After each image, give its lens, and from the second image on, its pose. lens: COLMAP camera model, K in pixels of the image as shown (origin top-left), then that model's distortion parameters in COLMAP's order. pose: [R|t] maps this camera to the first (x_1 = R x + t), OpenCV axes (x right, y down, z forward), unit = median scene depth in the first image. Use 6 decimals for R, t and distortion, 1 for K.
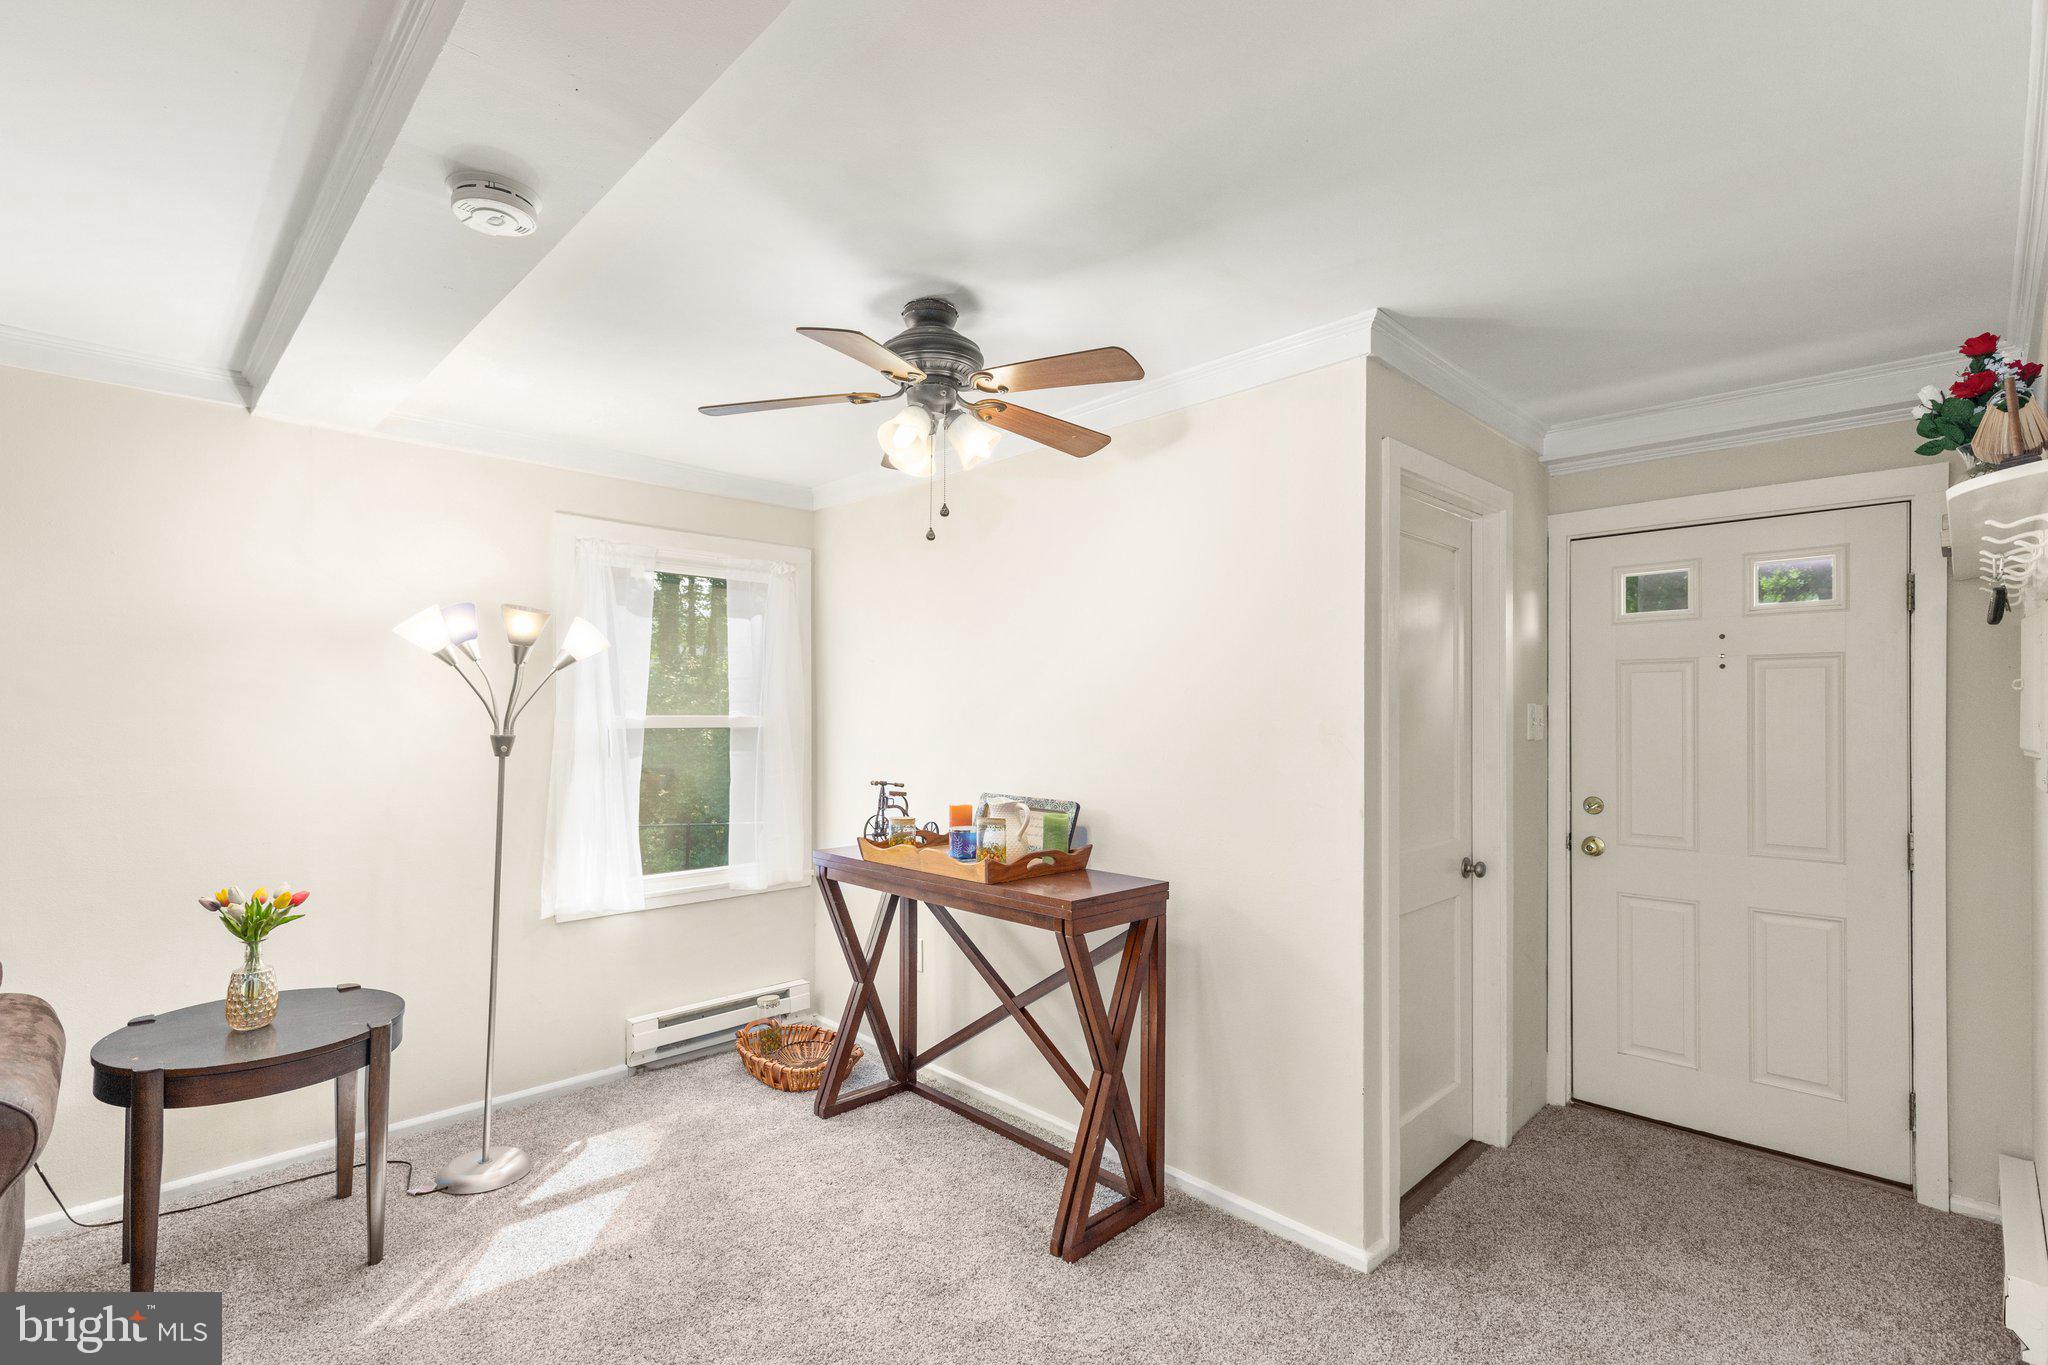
lens RADIAL K [[924.2, 0, 1017.3], [0, 924.2, 710.6], [0, 0, 1]] dist [0.002871, 0.000180]
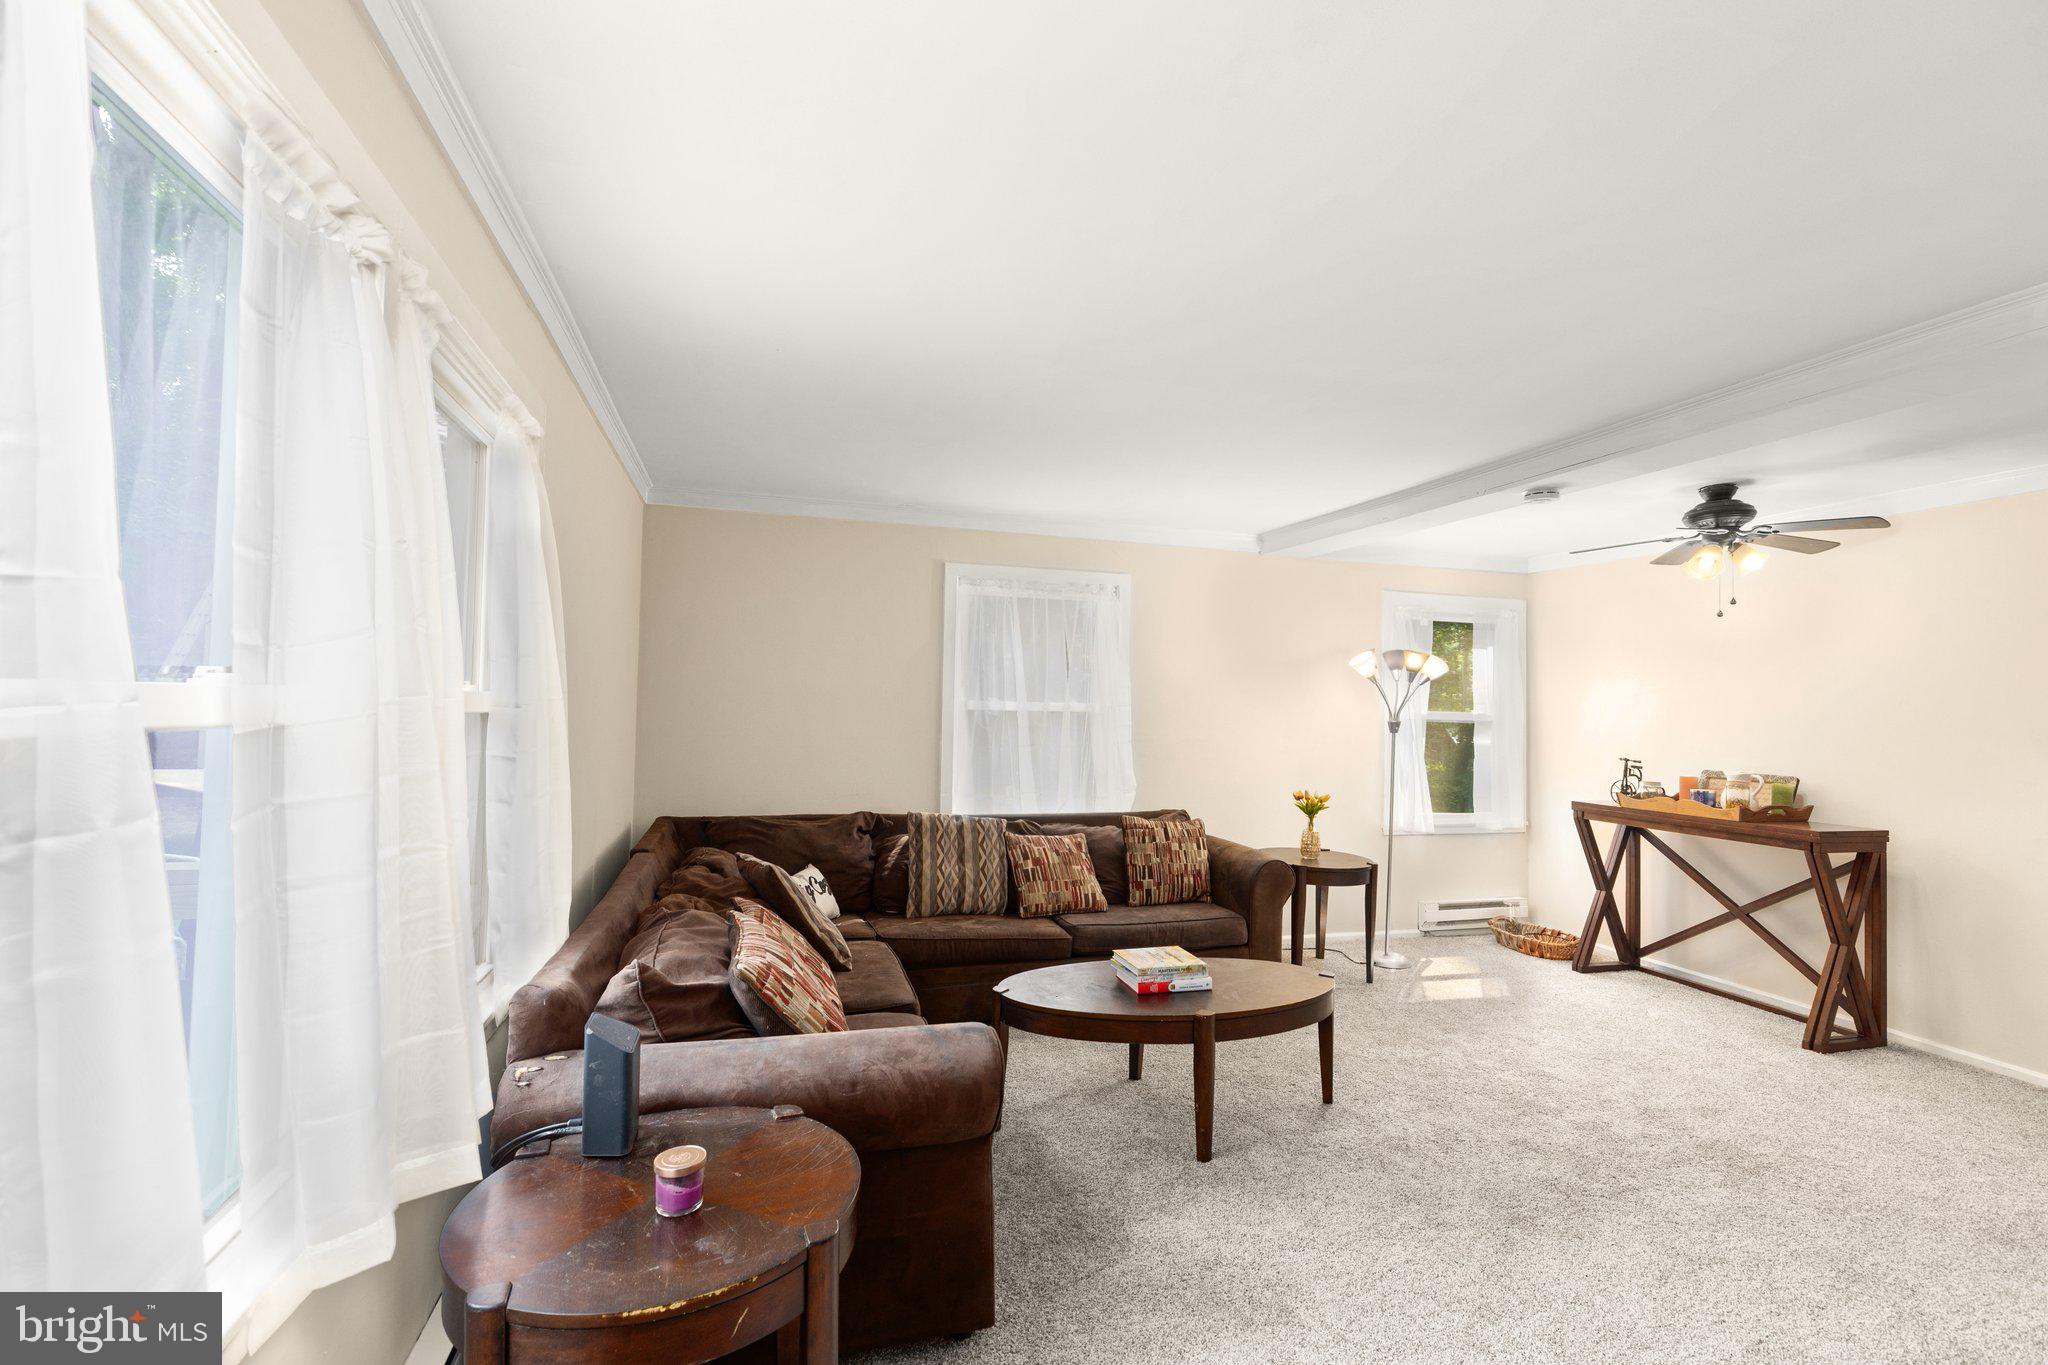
lens RADIAL K [[912.7, 0, 1025.0], [0, 912.7, 672.5], [0, 0, 1]] dist [0.001221, 0.000734]
pose [[0.882920, 0.003638, -0.469509, -0.354217], [-0.021748, 0.999214, -0.033155, 0.006296], [0.469019, 0.039484, 0.882305, -0.920849]]
